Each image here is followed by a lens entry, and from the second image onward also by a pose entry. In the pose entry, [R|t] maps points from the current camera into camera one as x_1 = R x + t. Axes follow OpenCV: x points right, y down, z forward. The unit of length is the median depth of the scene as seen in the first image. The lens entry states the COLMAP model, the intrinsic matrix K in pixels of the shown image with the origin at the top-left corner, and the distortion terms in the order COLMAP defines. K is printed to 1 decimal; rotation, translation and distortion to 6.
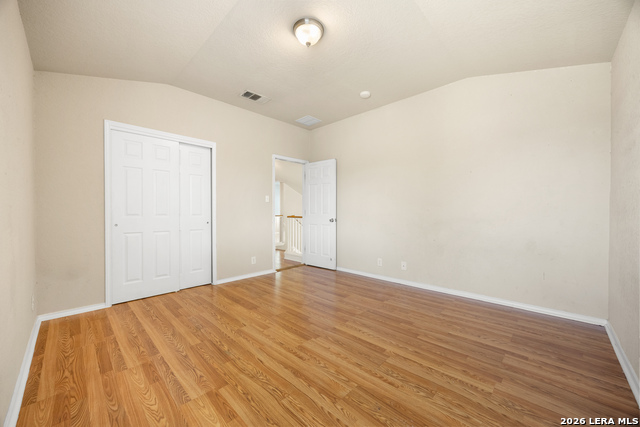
lens RADIAL K [[243.9, 0, 318.8], [0, 243.9, 212.5], [0, 0, 1]] dist [-0.001404, 0.000134]
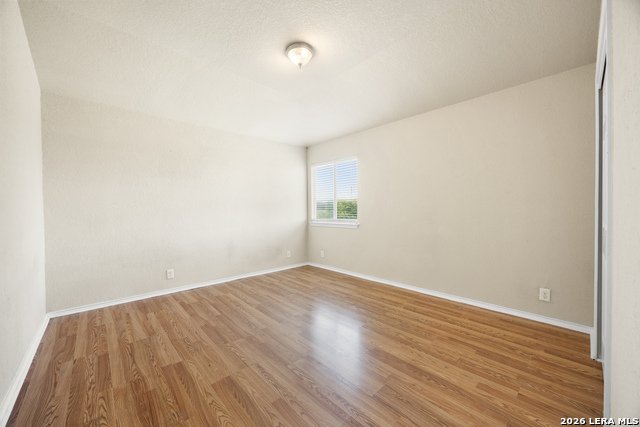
lens RADIAL K [[243.9, 0, 318.8], [0, 243.9, 212.5], [0, 0, 1]] dist [-0.001404, 0.000134]
pose [[-0.998593, 0.010031, 0.052063, -0.190108], [0.010462, 0.999913, 0.008025, -0.036872], [-0.051978, 0.008559, -0.998612, 2.264914]]
